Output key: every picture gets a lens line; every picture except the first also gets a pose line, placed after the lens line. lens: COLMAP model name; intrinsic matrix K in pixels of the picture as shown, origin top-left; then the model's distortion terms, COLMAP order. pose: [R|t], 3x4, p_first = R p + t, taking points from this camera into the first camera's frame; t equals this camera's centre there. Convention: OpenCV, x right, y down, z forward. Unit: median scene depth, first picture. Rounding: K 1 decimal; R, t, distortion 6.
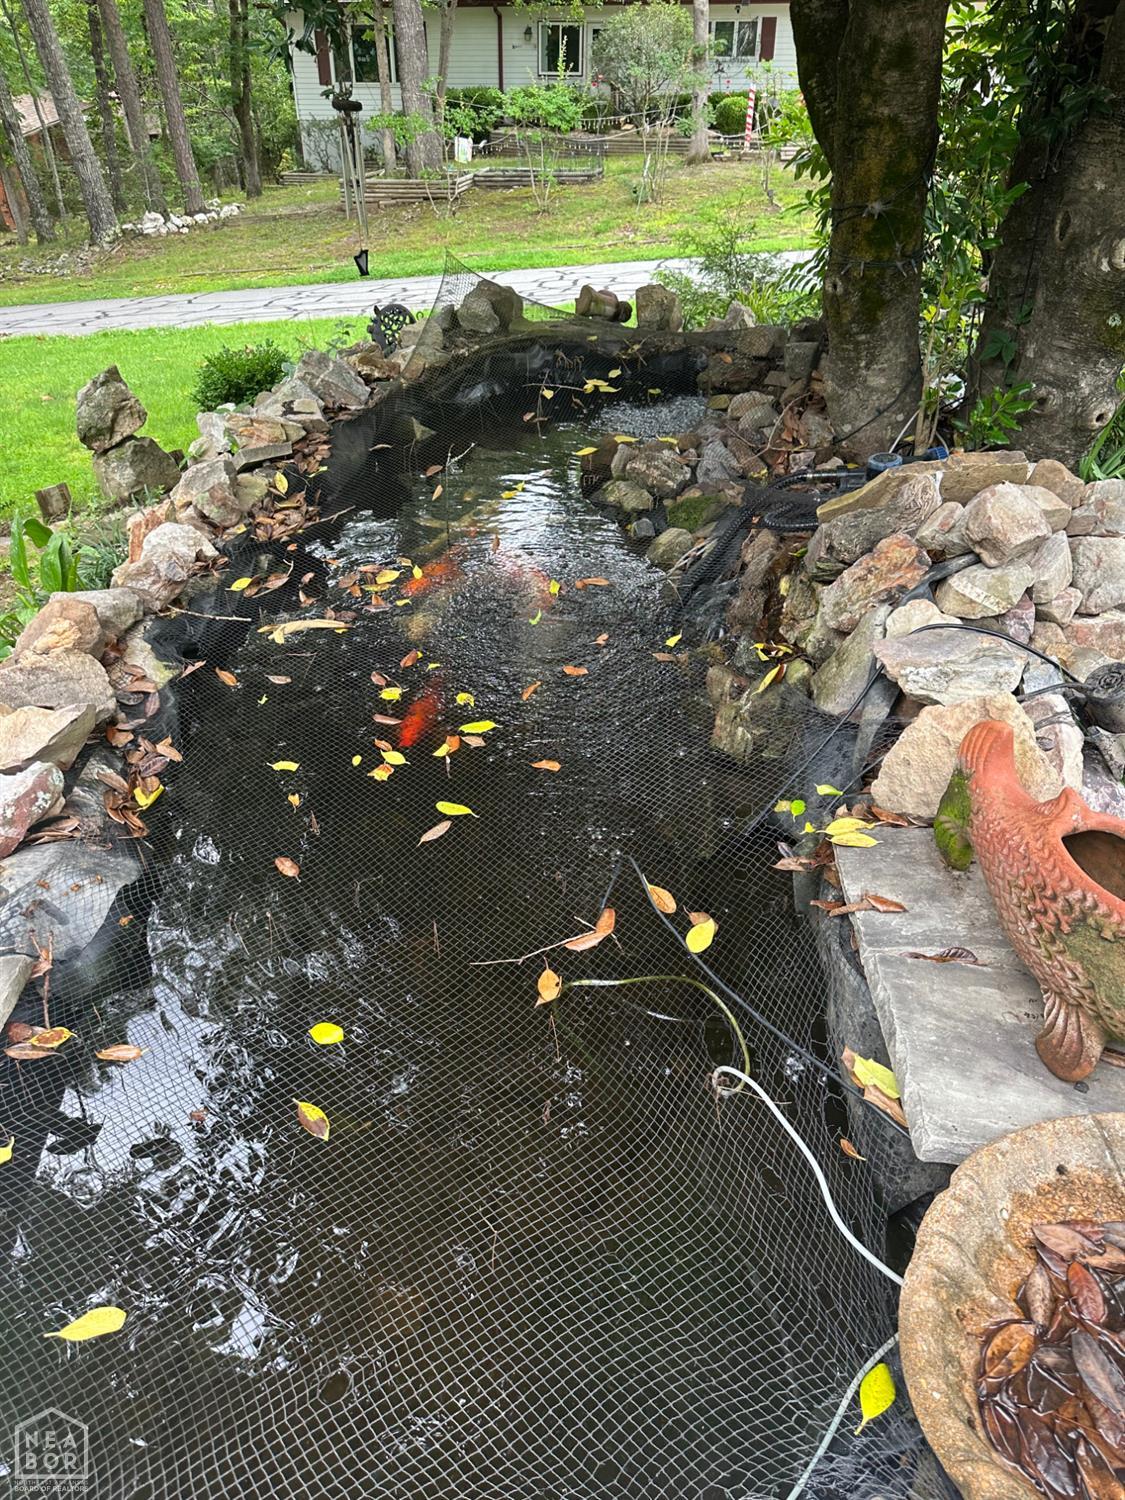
lens RADIAL K [[1066.3, 0, 559.2], [0, 1066.3, 751.0], [0, 0, 1]] dist [0.026526, -0.043410]
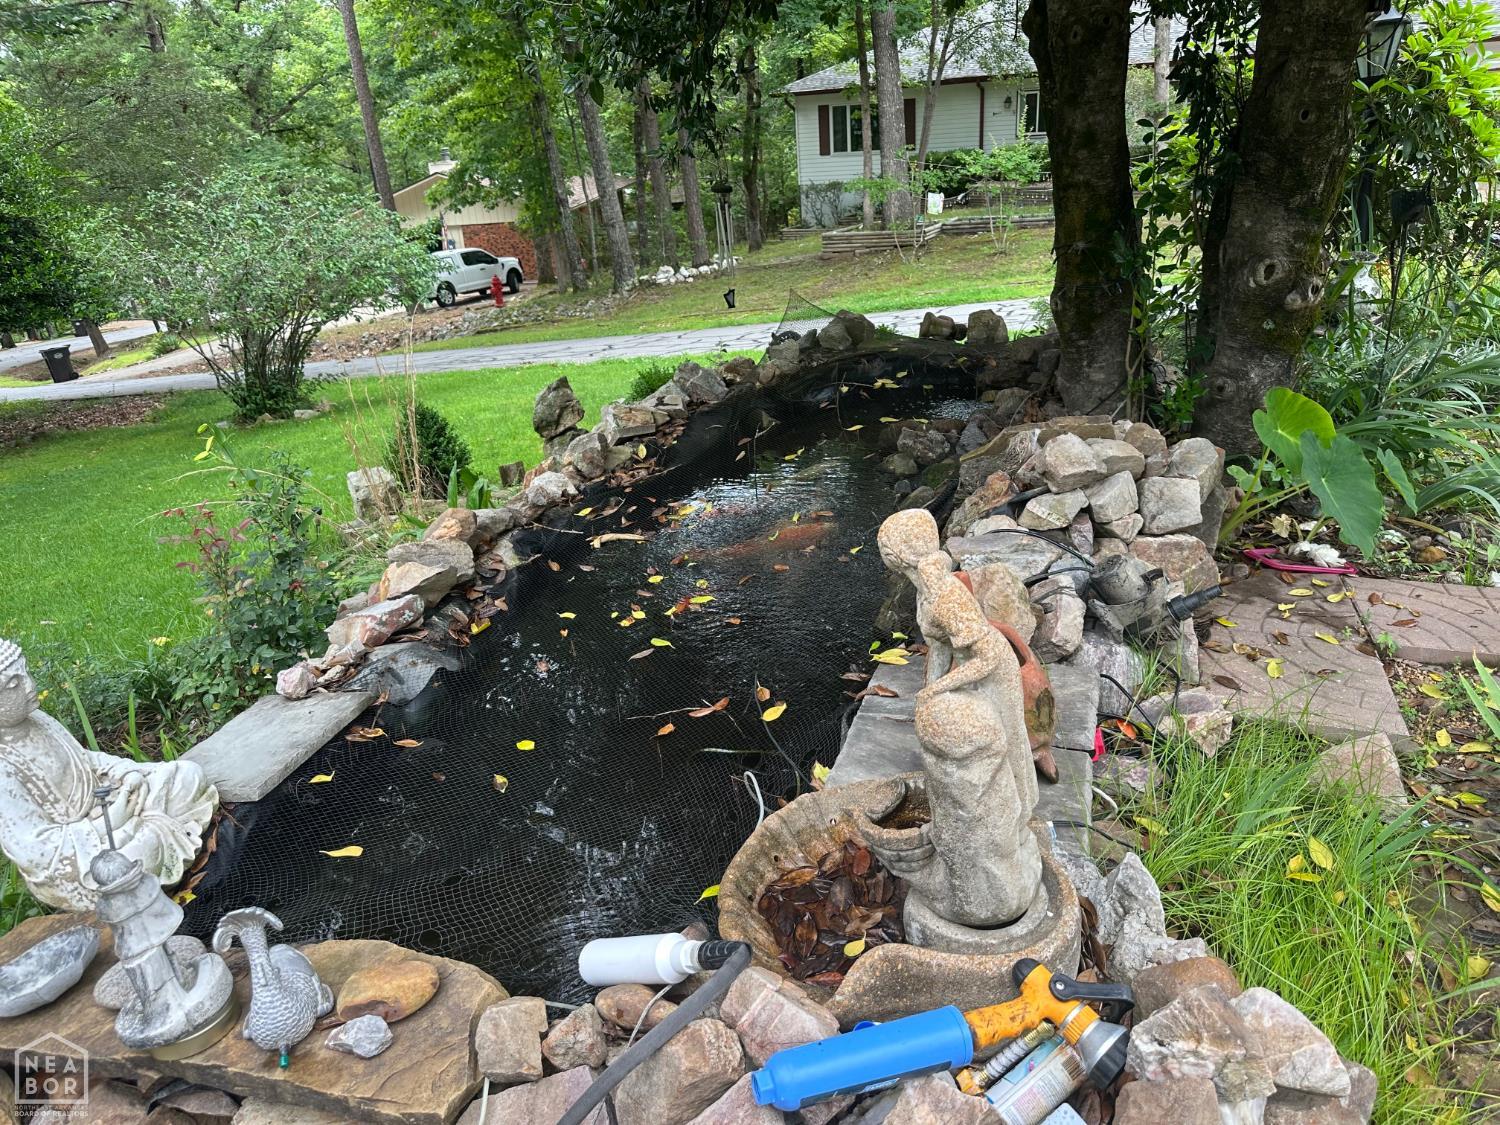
lens RADIAL K [[1036.1, 0, 749.8], [0, 1036.1, 560.9], [0, 0, 1]] dist [0.158747, -0.346505]
pose [[0.966006, 0.040892, -0.255266, 0.218743], [-0.087223, 0.981067, -0.172917, 0.104054], [0.243362, 0.189304, 0.951283, -0.203669]]
